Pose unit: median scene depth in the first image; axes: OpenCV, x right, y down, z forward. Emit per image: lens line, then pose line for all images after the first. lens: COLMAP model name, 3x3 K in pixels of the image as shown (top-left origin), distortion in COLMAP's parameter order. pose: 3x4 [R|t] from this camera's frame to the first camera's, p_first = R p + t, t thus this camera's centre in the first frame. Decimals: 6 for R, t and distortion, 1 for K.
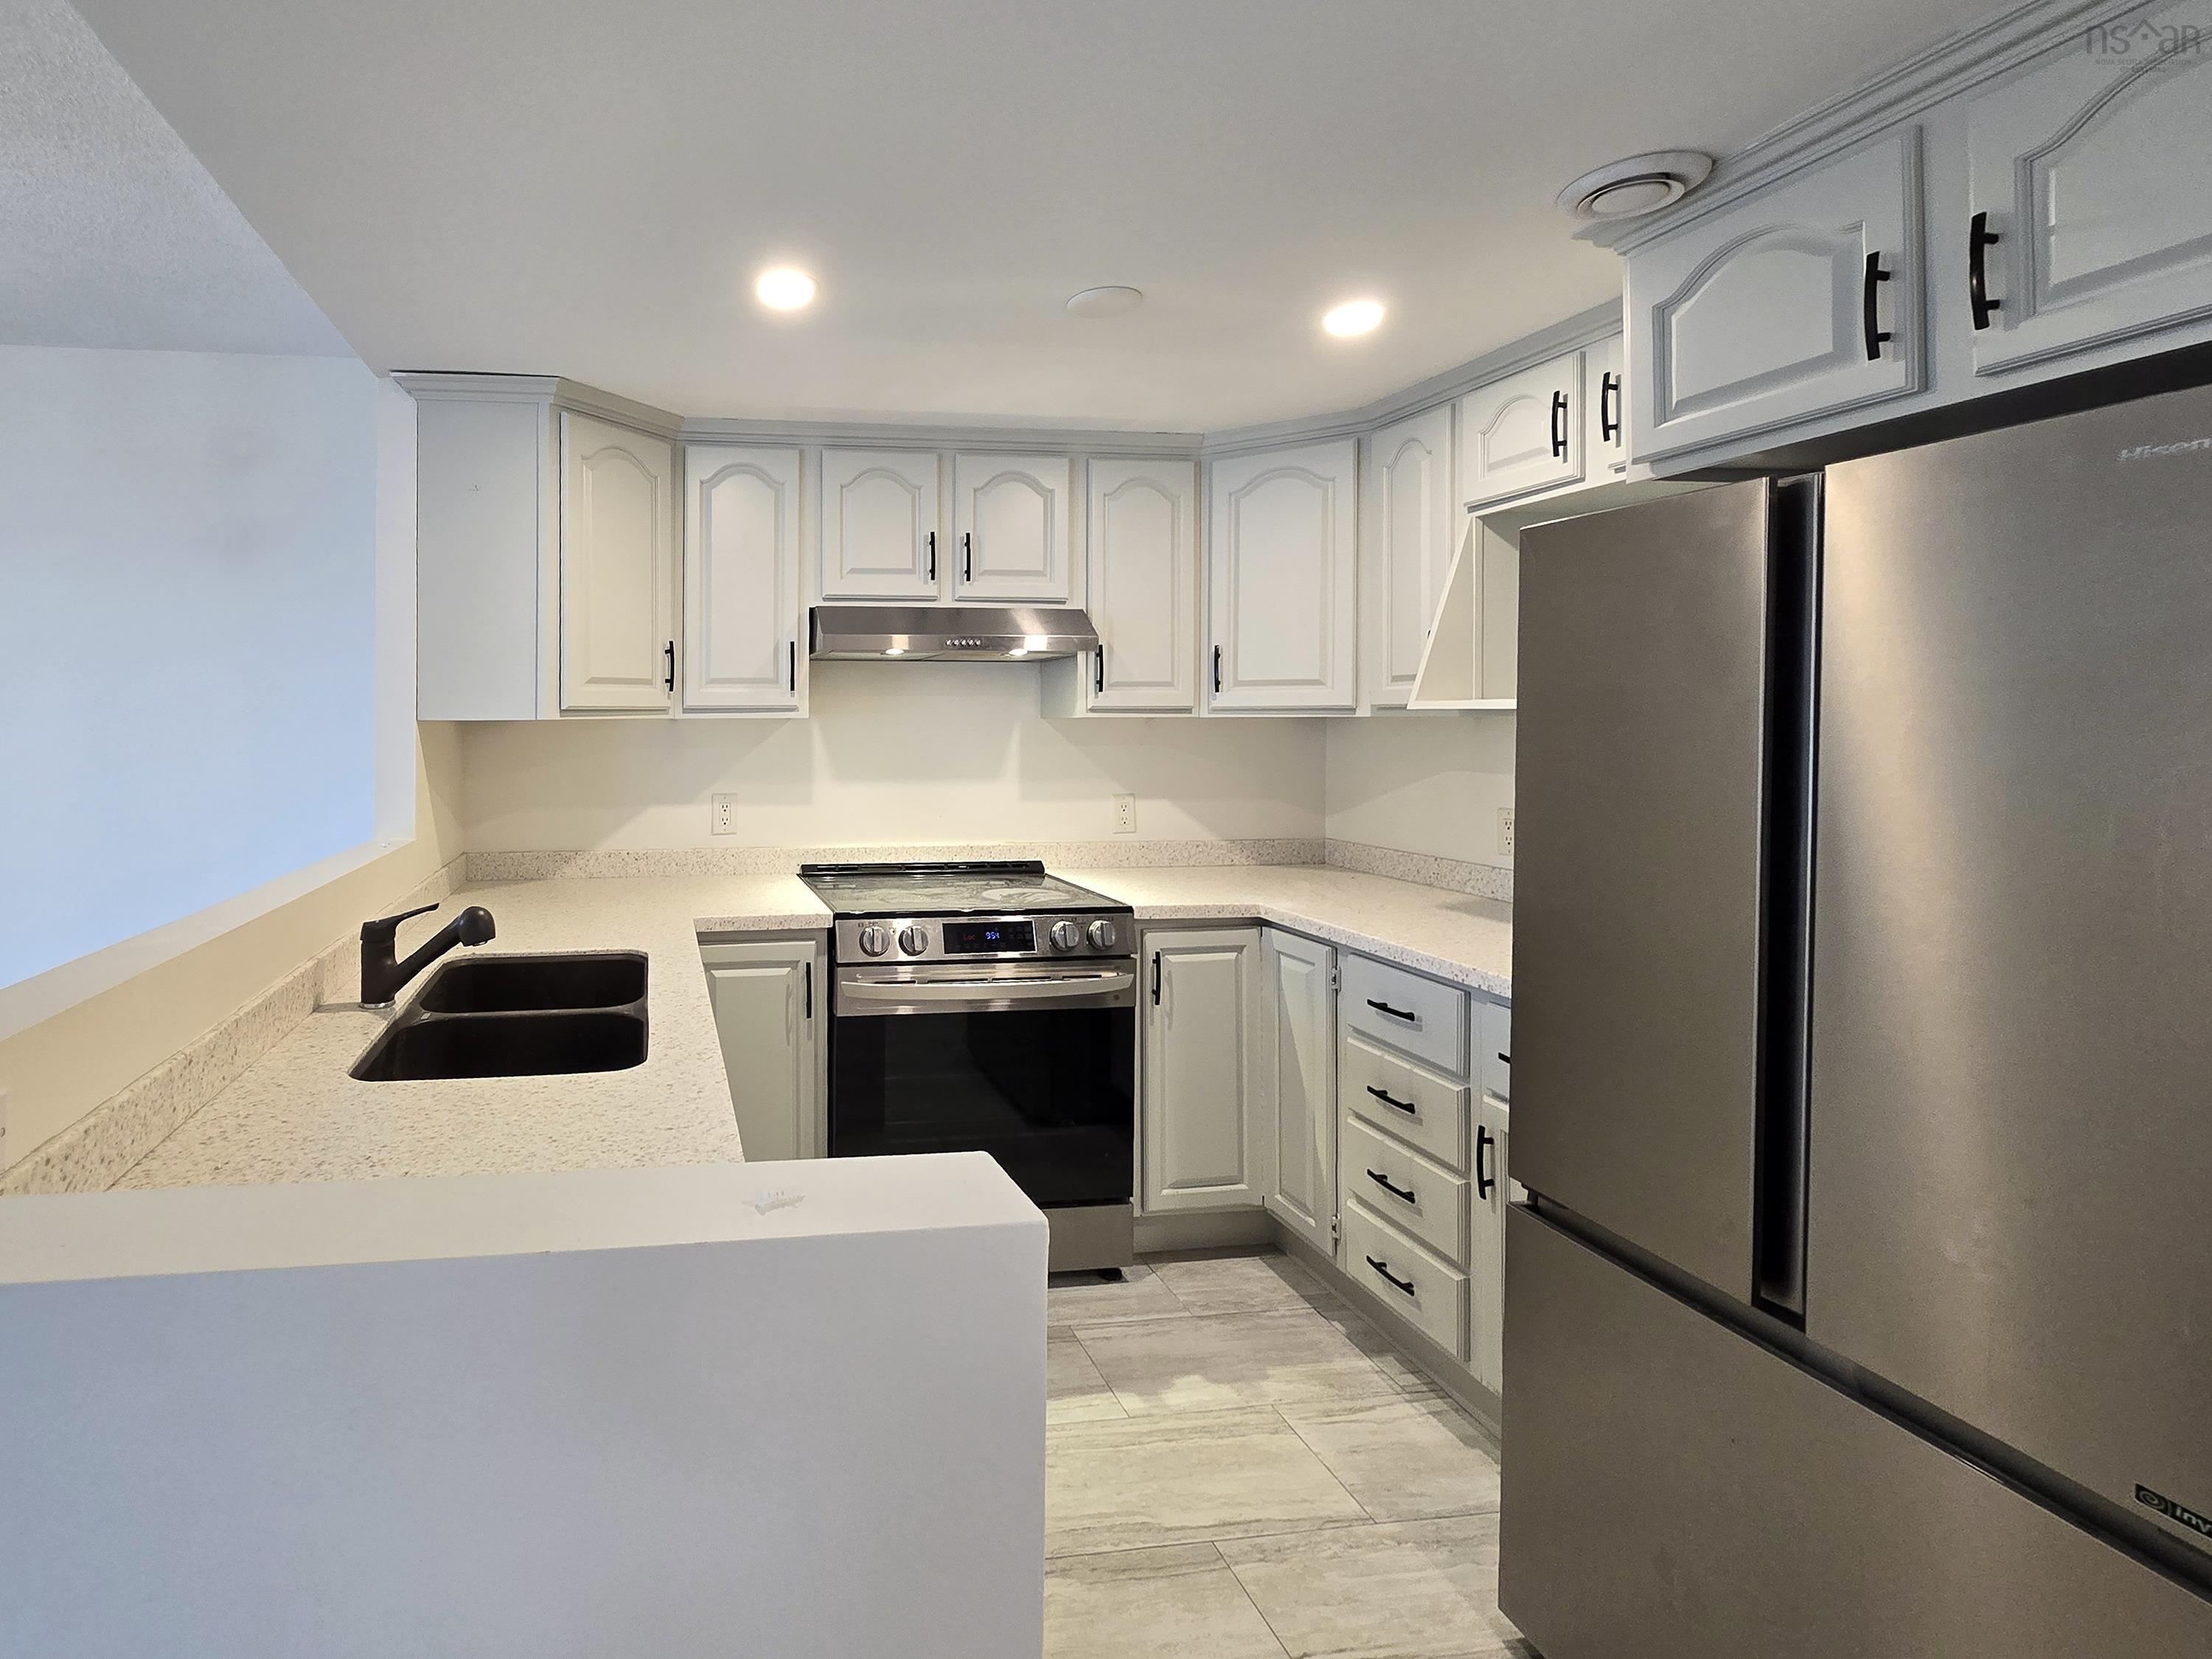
lens RADIAL K [[972.2, 0, 945.7], [0, 972.2, 745.4], [0, 0, 1]] dist [0.005405, -0.000087]
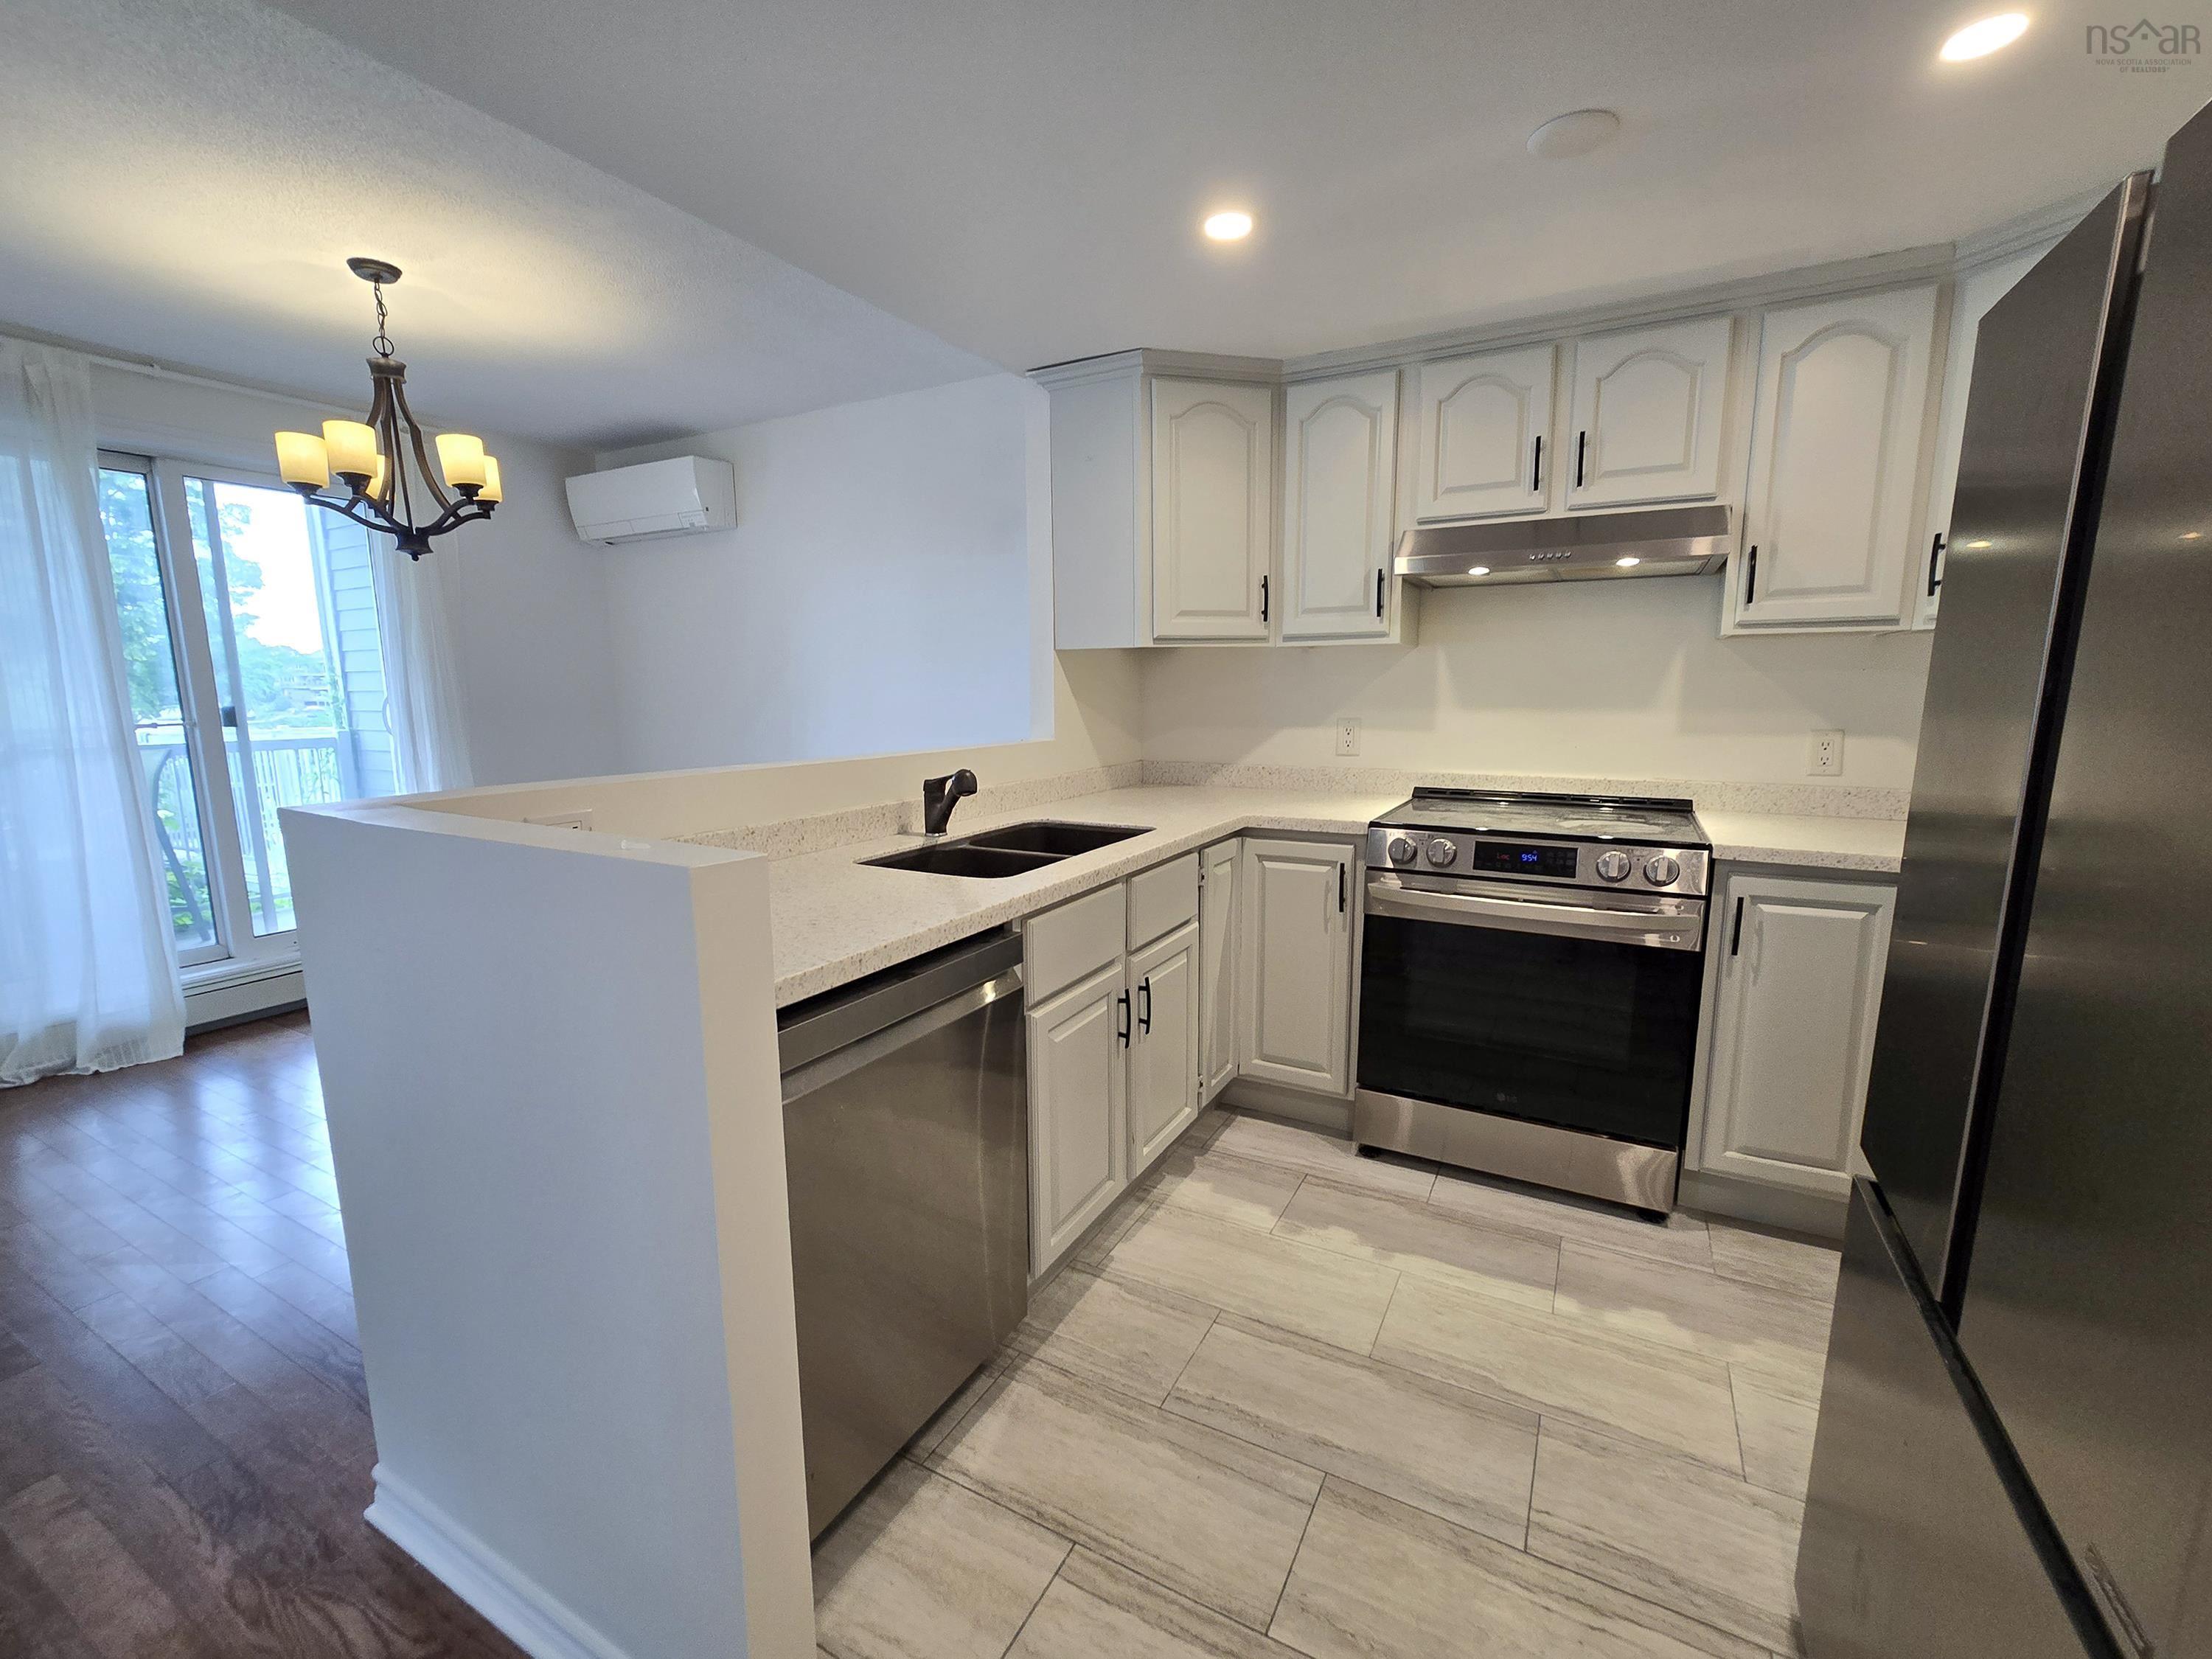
lens RADIAL K [[901.3, 0, 1116.2], [0, 901.3, 823.5], [0, 0, 1]] dist [0.012195, -0.000189]
pose [[0.831256, 0.084084, -0.549494, 0.162693], [0.000405, 0.988402, 0.151860, 0.016446], [0.555890, -0.126457, 0.821581, 0.010019]]
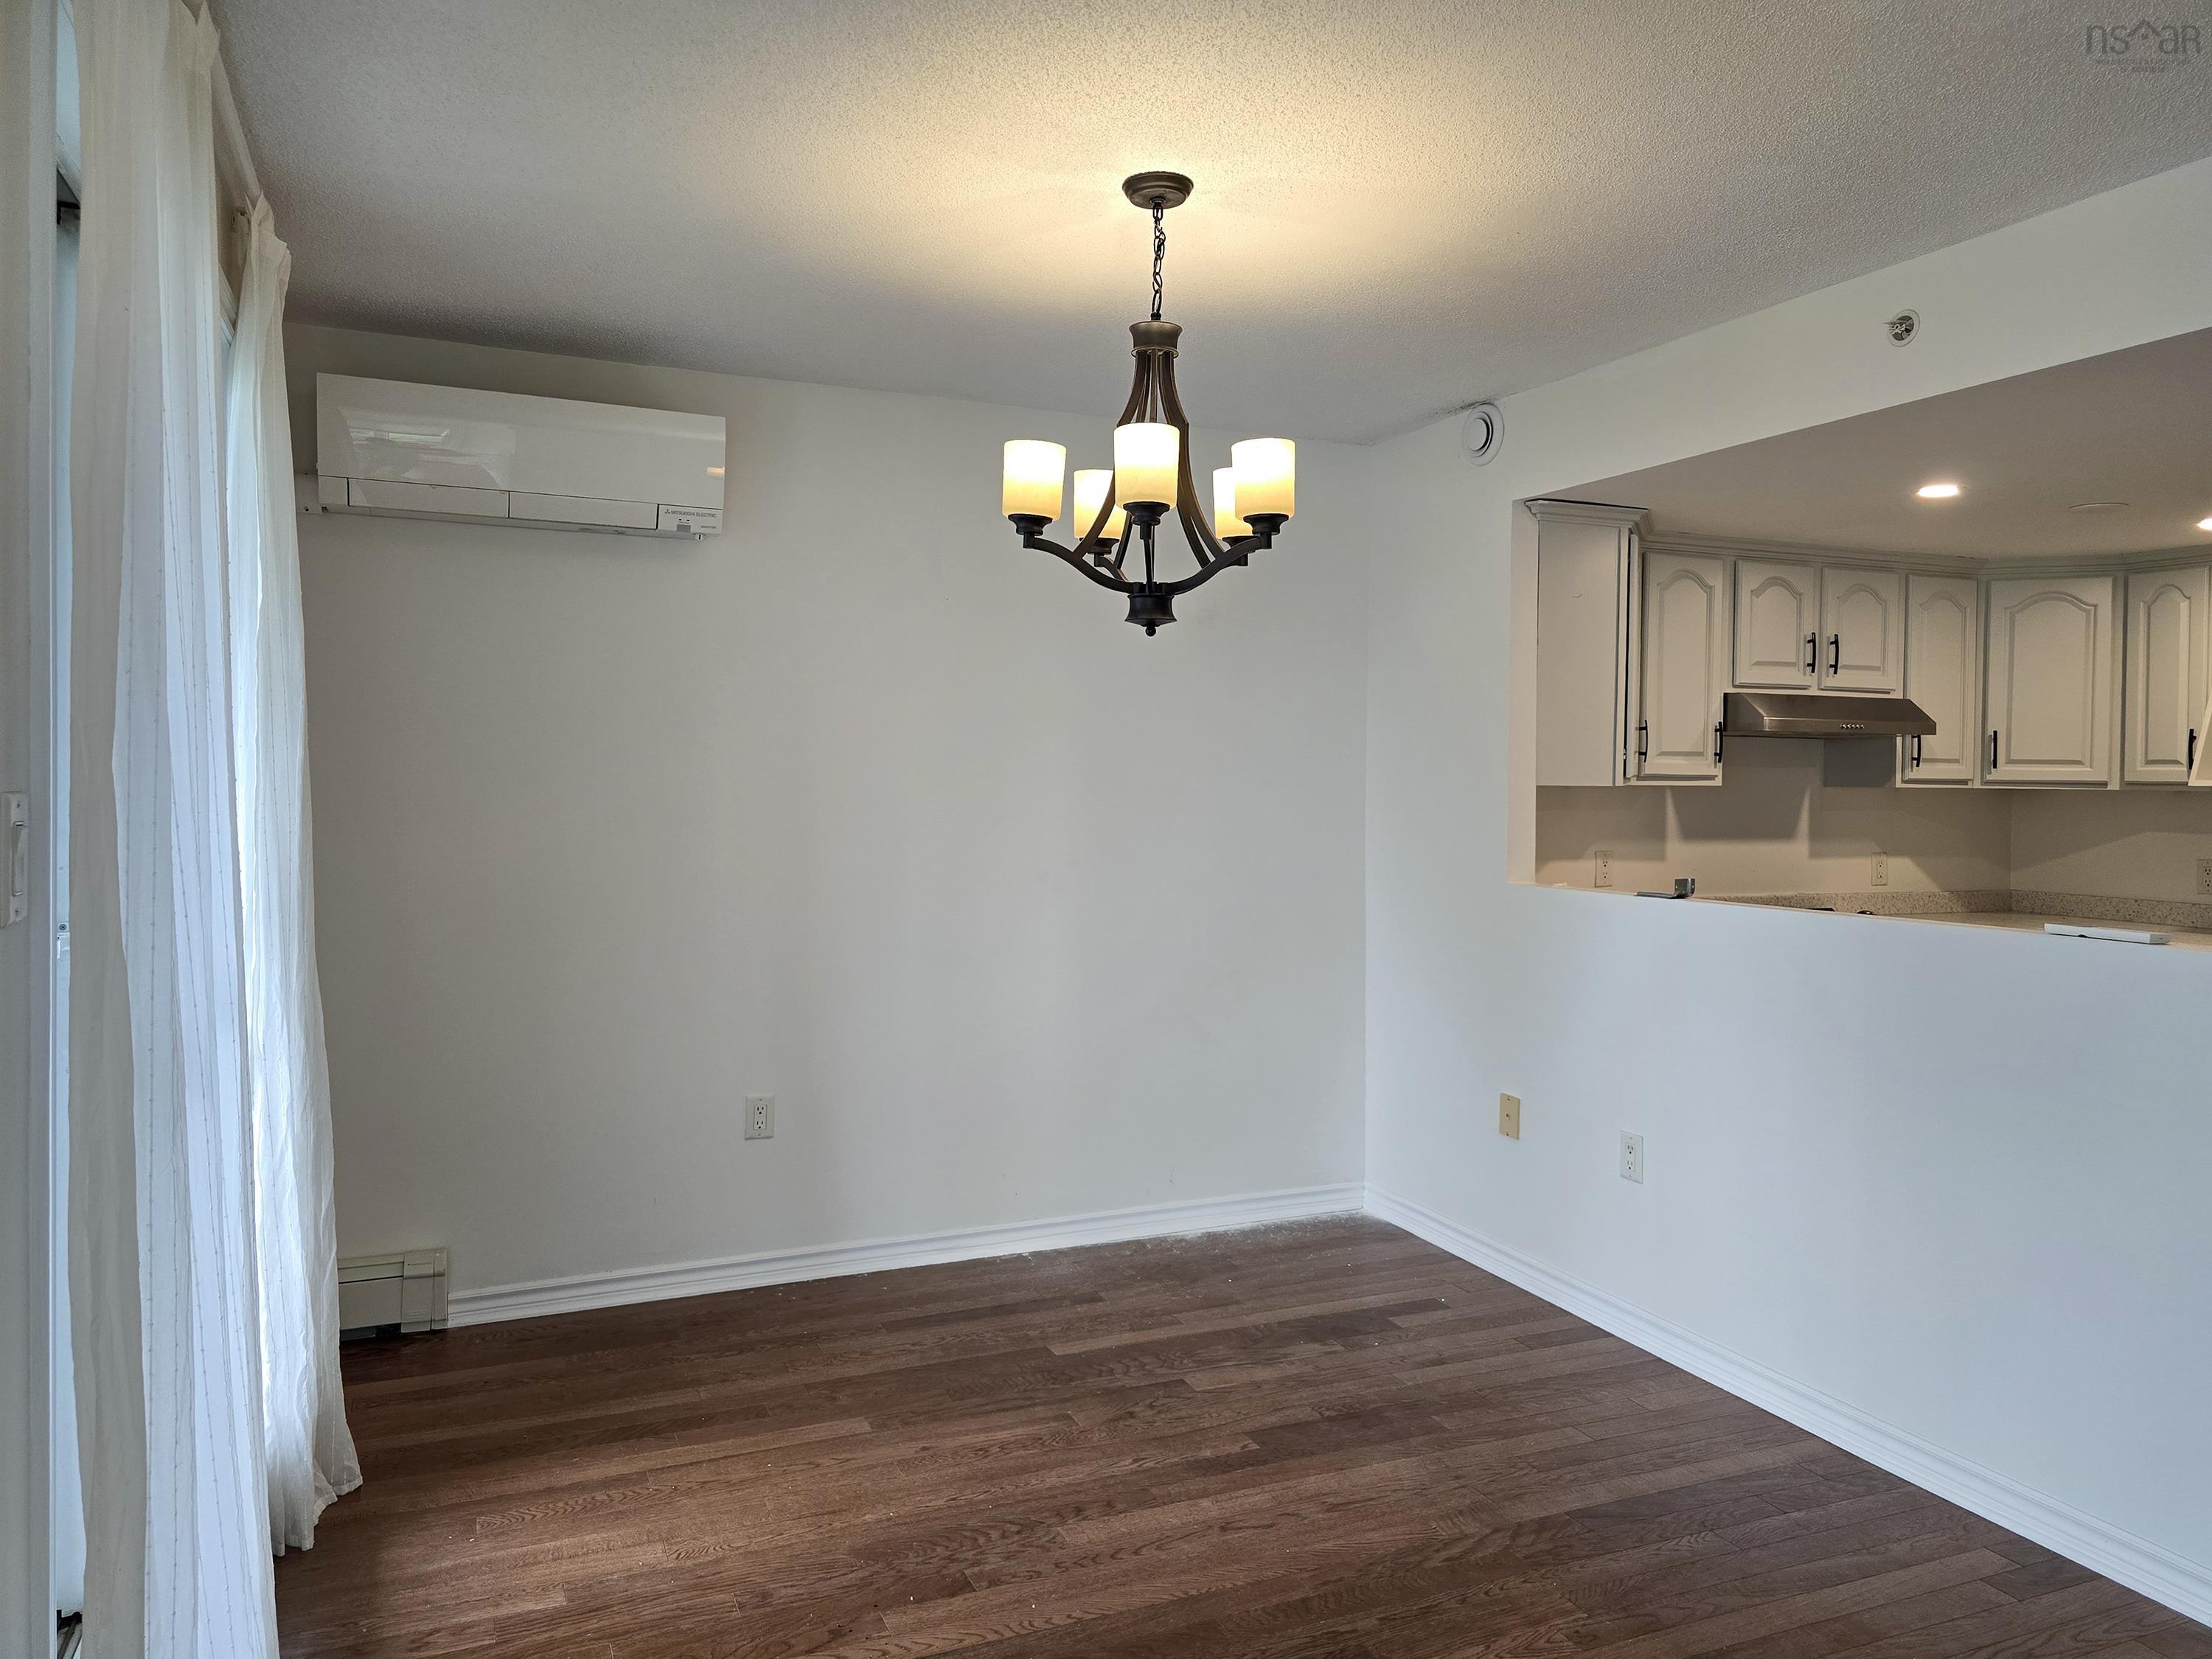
lens RADIAL K [[1502.0, 0, 1108.6], [0, 1502.0, 827.0], [0, 0, 1]] dist [0.003778, 0.001992]
pose [[0.965213, 0.002385, 0.261455, -1.389291], [-0.004982, 0.999945, 0.009271, 0.008409], [-0.261418, -0.010251, 0.965171, -0.591066]]
